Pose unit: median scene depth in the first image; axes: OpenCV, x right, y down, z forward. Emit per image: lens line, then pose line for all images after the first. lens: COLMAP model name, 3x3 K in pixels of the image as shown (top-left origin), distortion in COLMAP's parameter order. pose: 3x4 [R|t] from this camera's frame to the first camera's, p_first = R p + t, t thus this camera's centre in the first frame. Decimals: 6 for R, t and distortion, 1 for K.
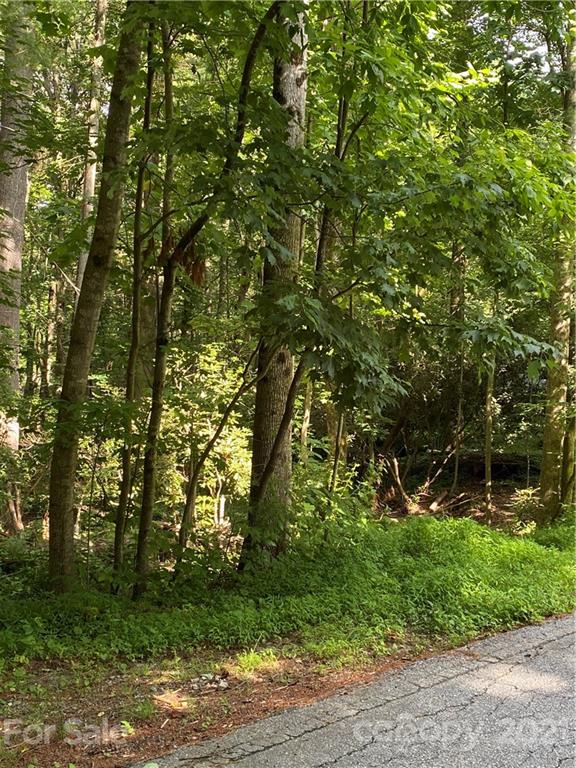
lens RADIAL K [[908.1, 0, 285.3], [0, 908.1, 385.8], [0, 0, 1]] dist [0.034004, 0.000000]
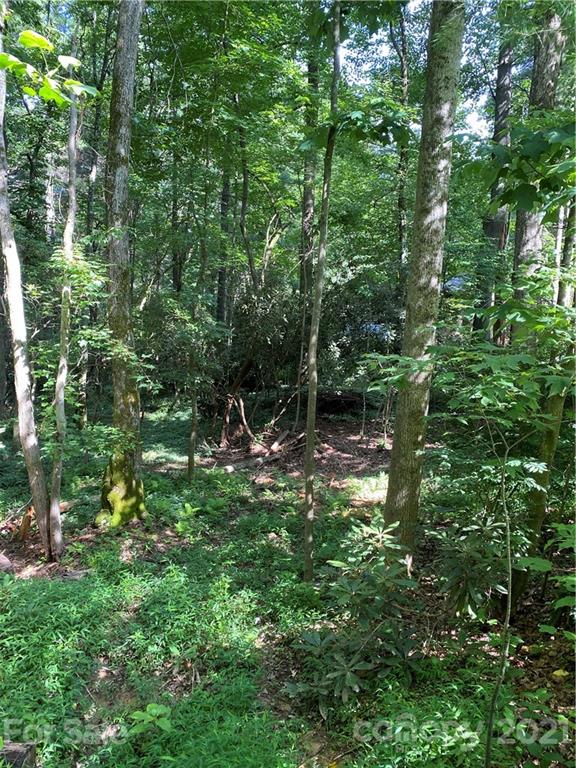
lens RADIAL K [[574.6, 0, 288.1], [0, 574.6, 387.2], [0, 0, 1]] dist [0.000729, -0.000314]
pose [[0.990900, -0.001862, 0.134589, 0.057298], [-0.010410, 0.995849, 0.090422, 0.003553], [-0.134199, -0.091000, 0.986767, 0.227653]]
